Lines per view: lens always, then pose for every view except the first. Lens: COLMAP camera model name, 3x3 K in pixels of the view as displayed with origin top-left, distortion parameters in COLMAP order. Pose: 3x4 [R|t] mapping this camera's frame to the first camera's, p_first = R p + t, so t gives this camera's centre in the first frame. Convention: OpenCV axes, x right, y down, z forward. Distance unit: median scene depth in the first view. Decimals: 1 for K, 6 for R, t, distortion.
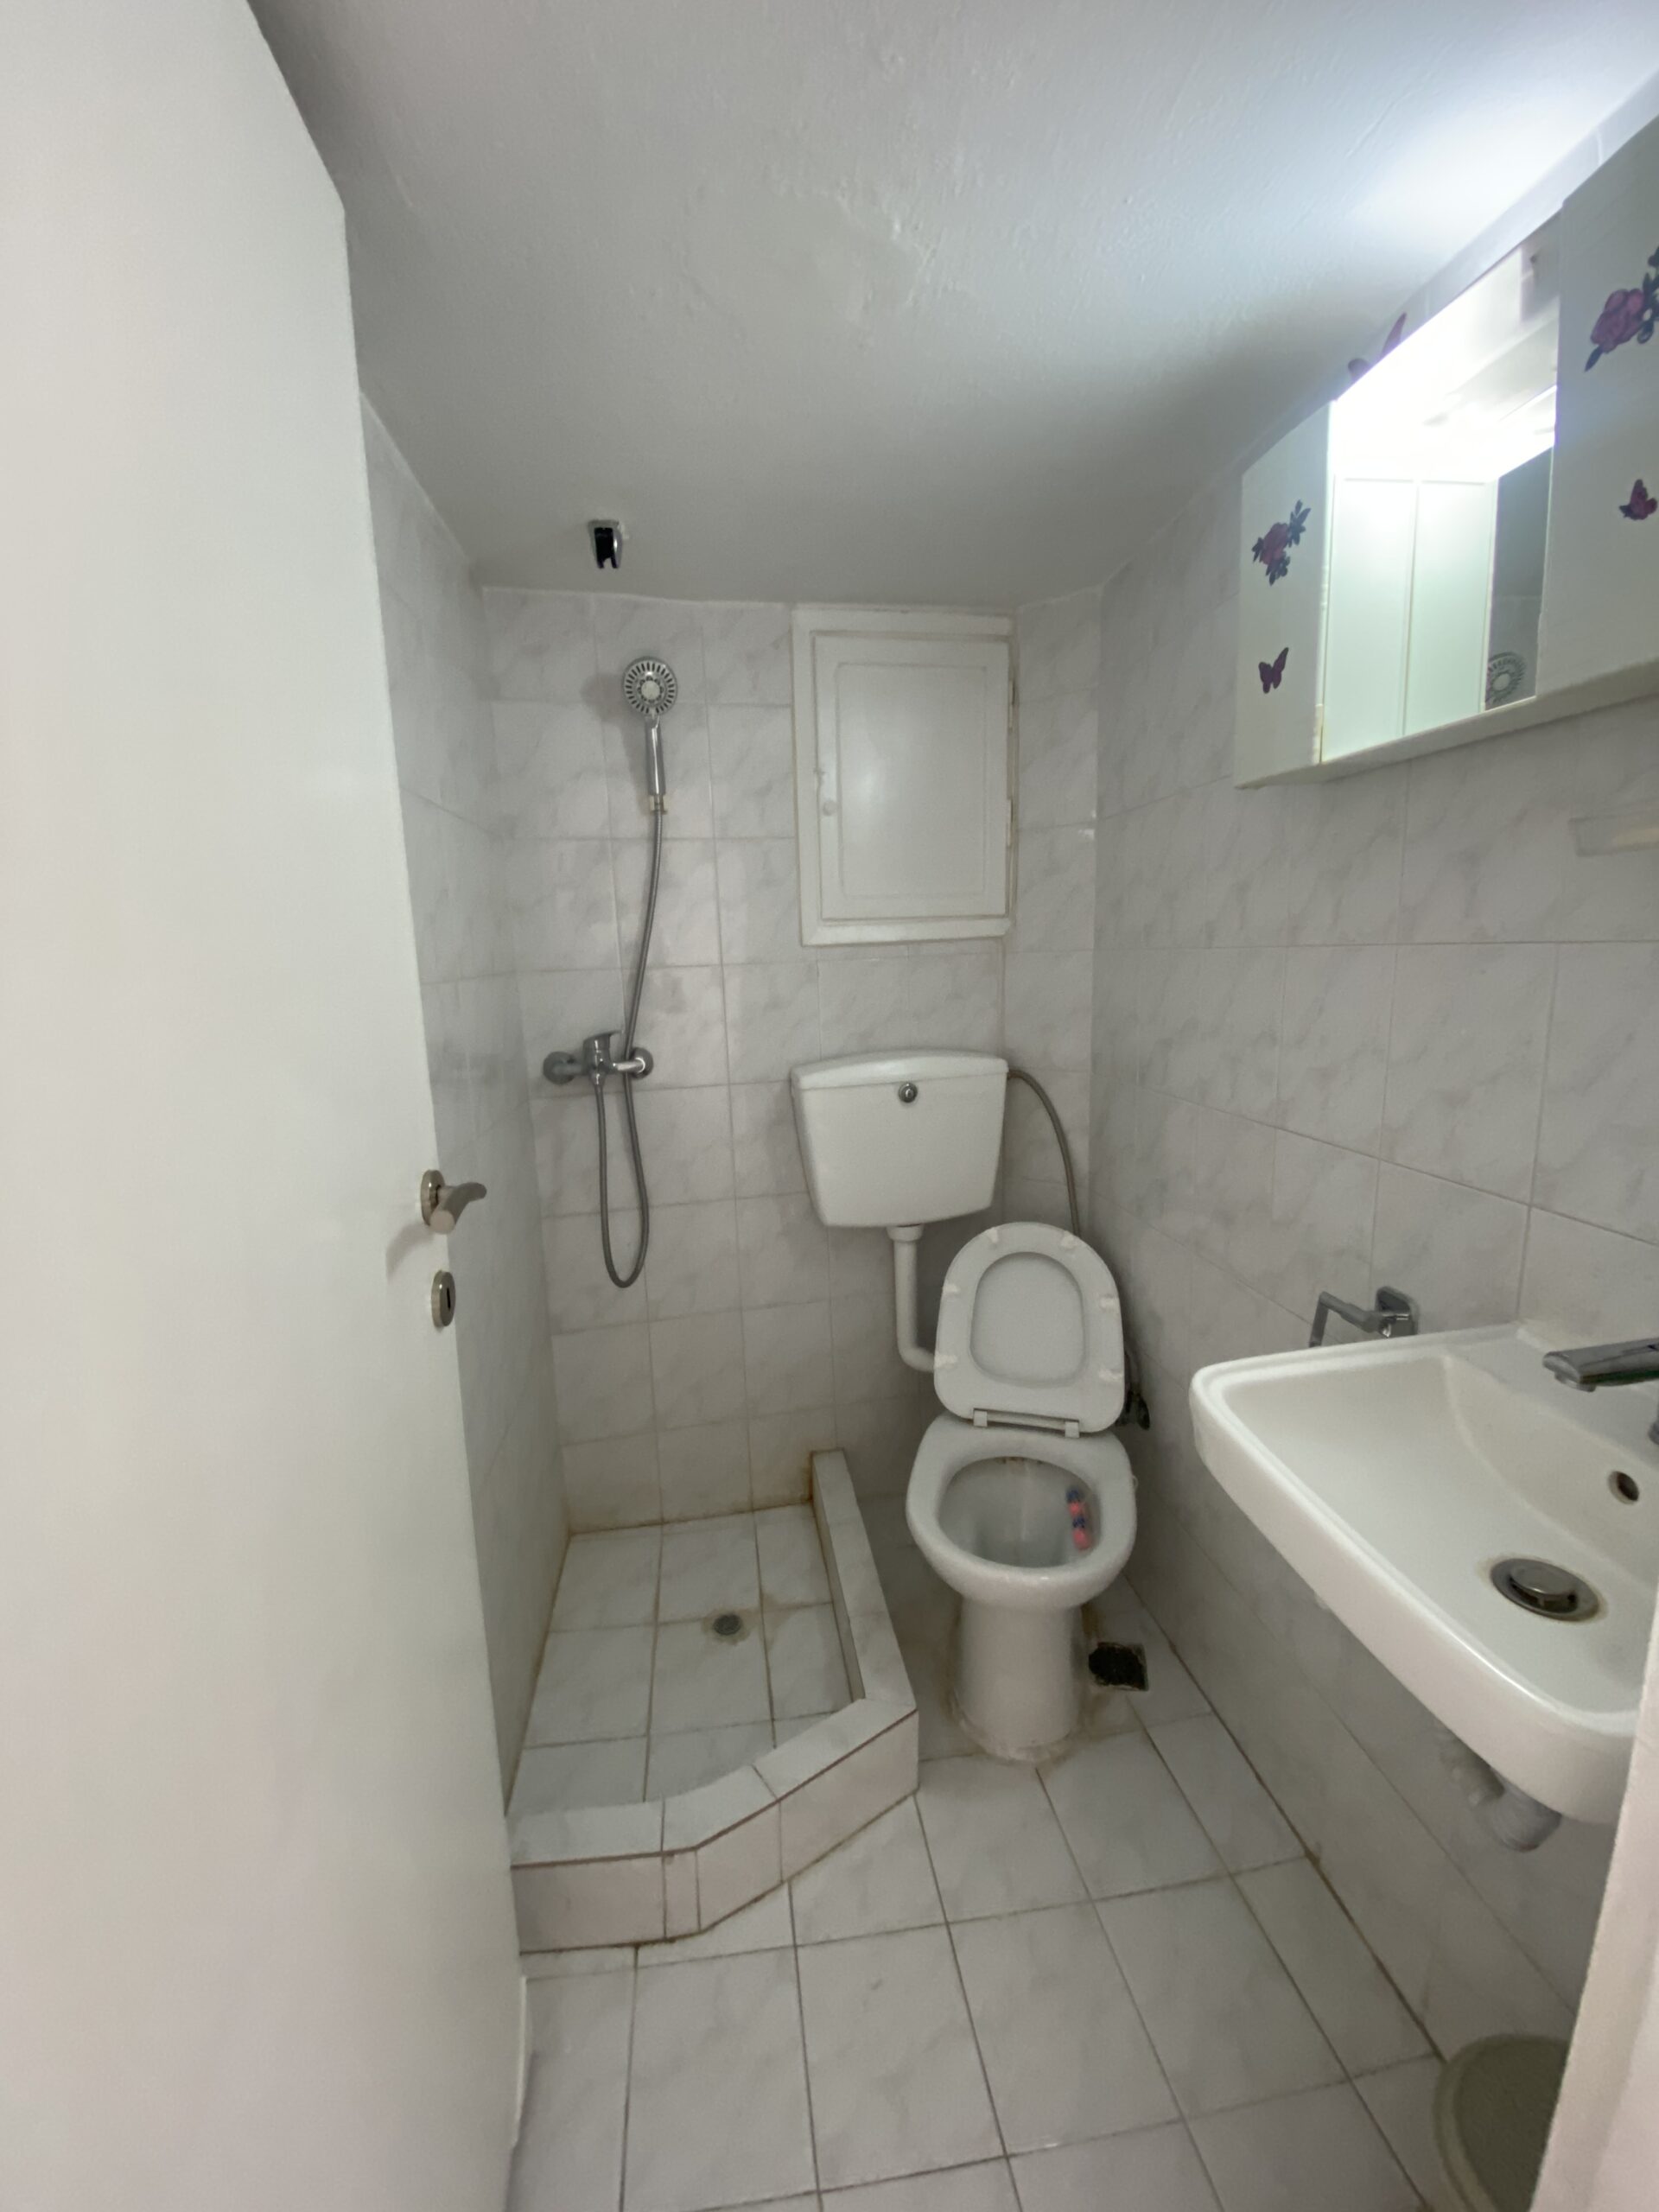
lens RADIAL K [[892.9, 0, 826.9], [0, 892.9, 1099.8], [0, 0, 1]] dist [0.030088, -0.025635]
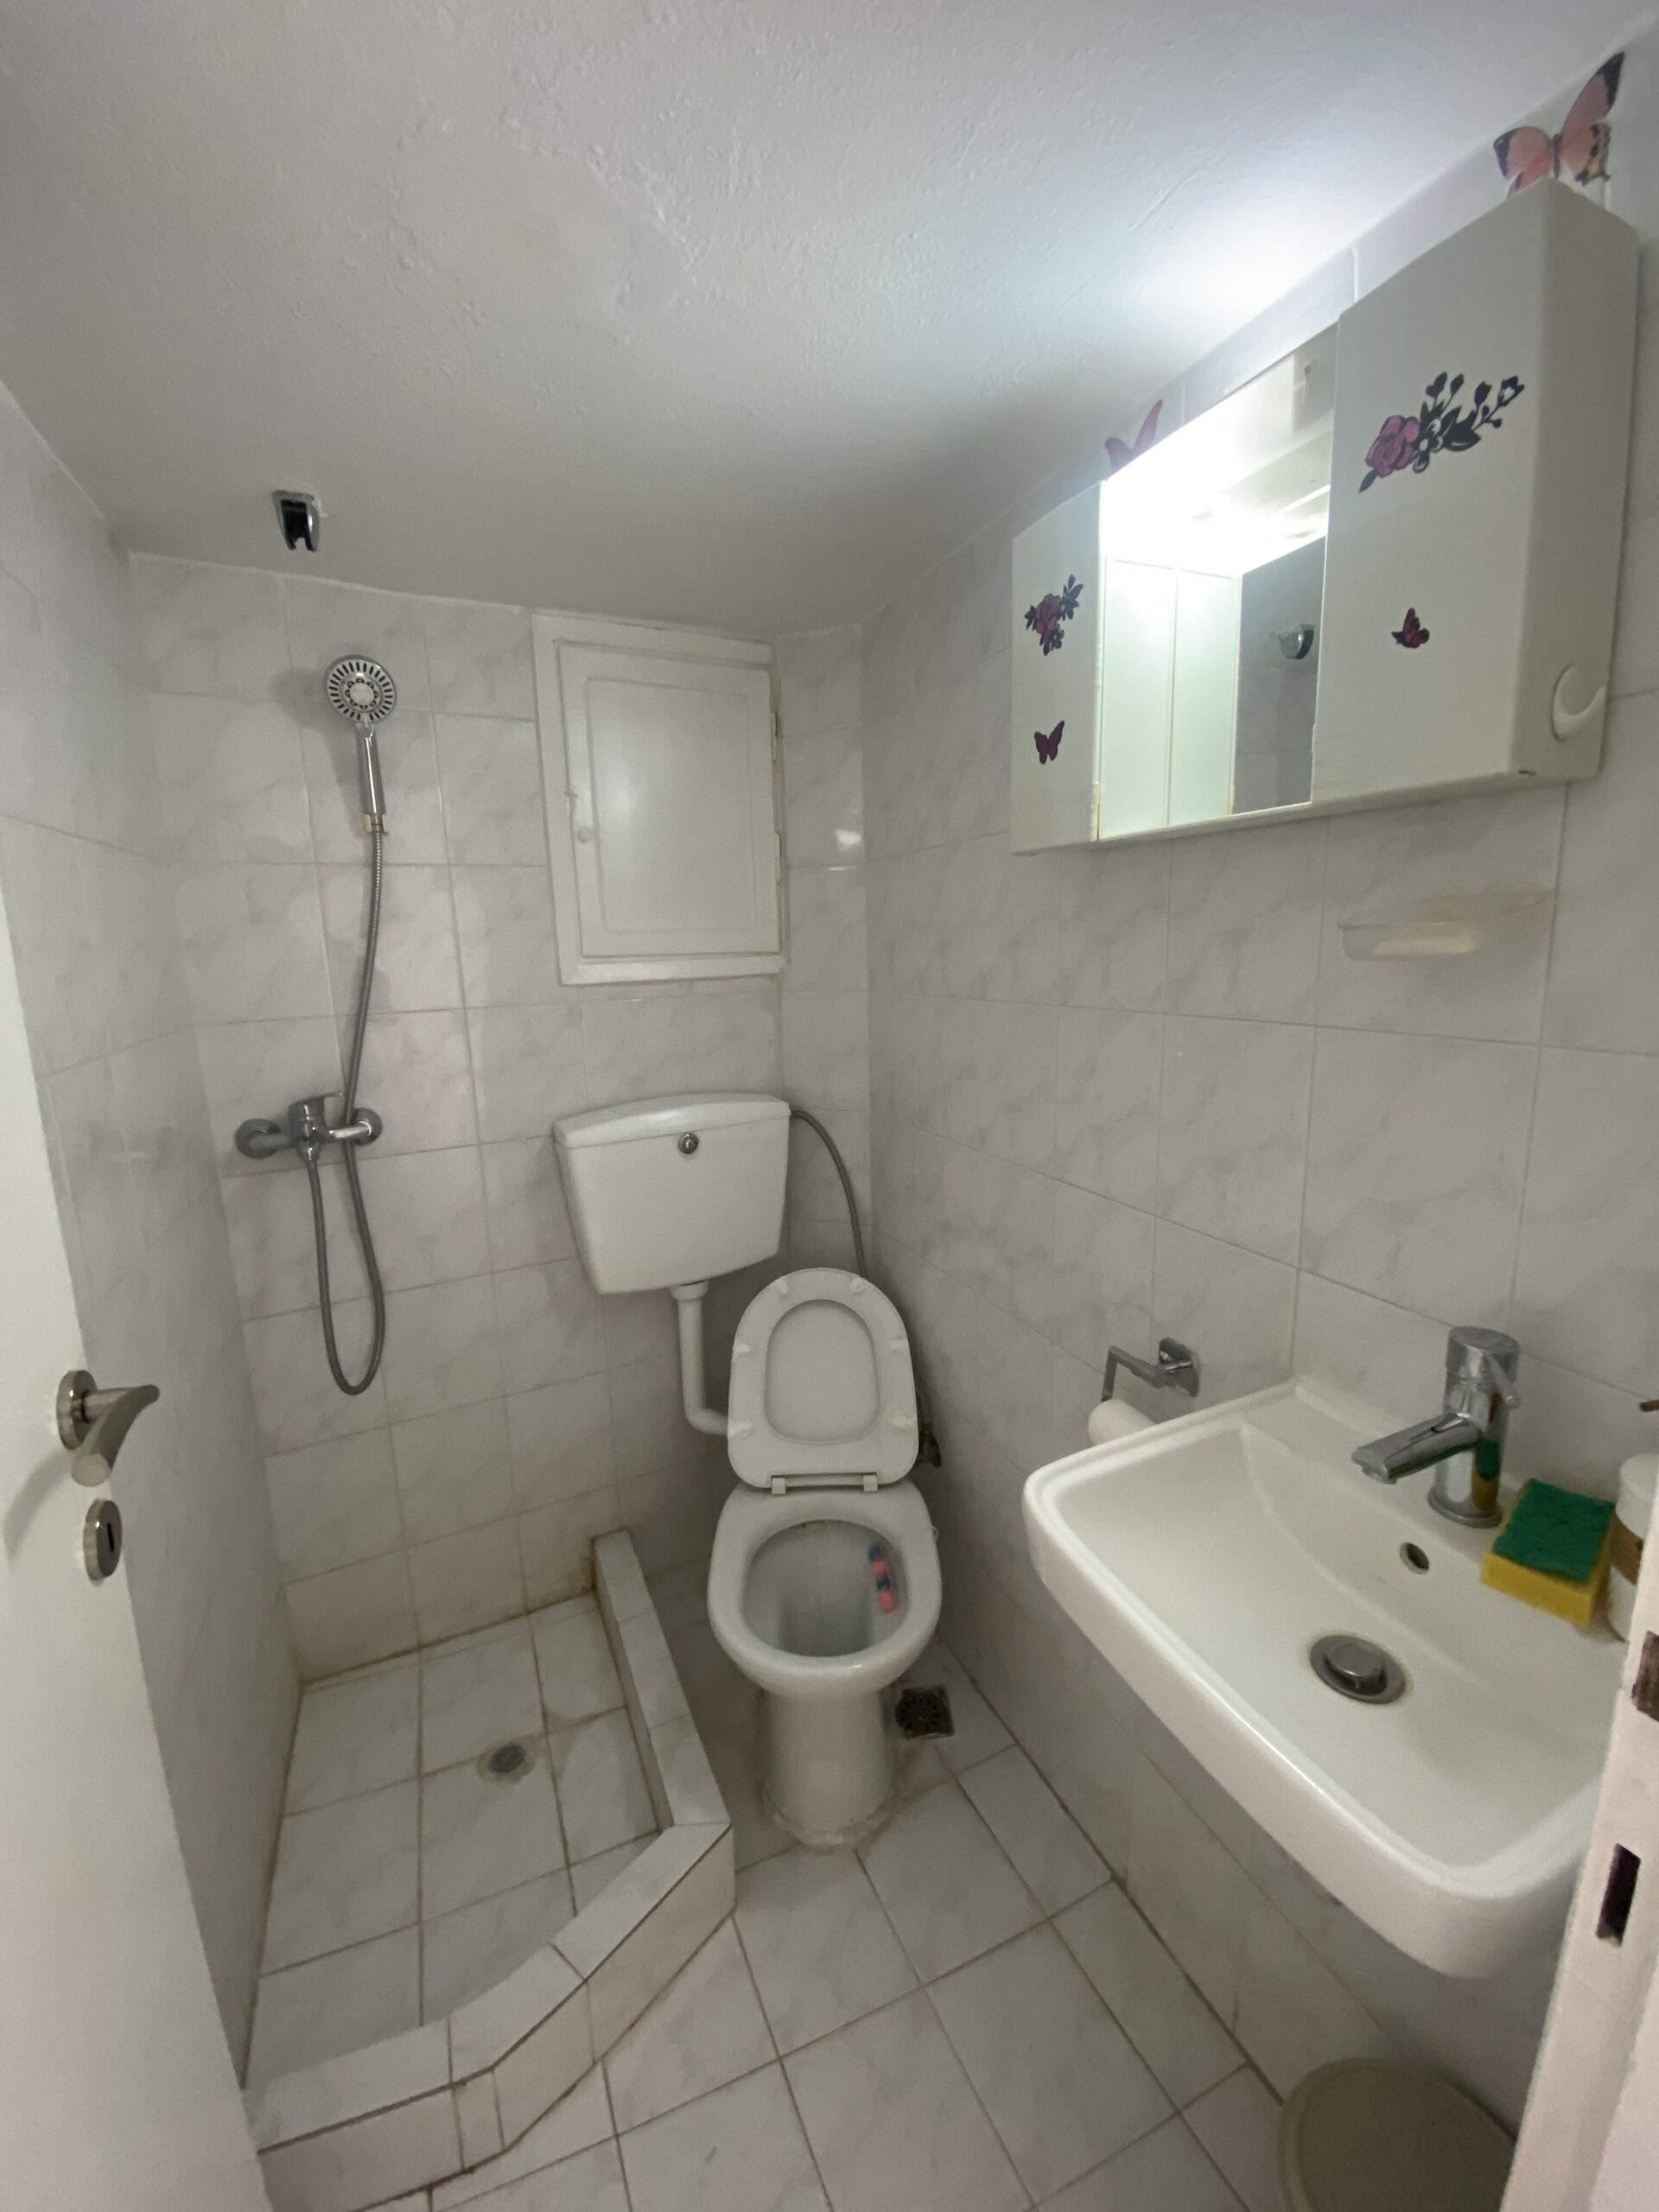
lens RADIAL K [[896.7, 0, 831.7], [0, 896.7, 1101.0], [0, 0, 1]] dist [0.017730, -0.021690]
pose [[0.961522, -0.041945, 0.271508, -0.019269], [0.041273, 0.999114, 0.008188, -0.067825], [-0.271611, 0.003333, 0.962401, 0.074747]]
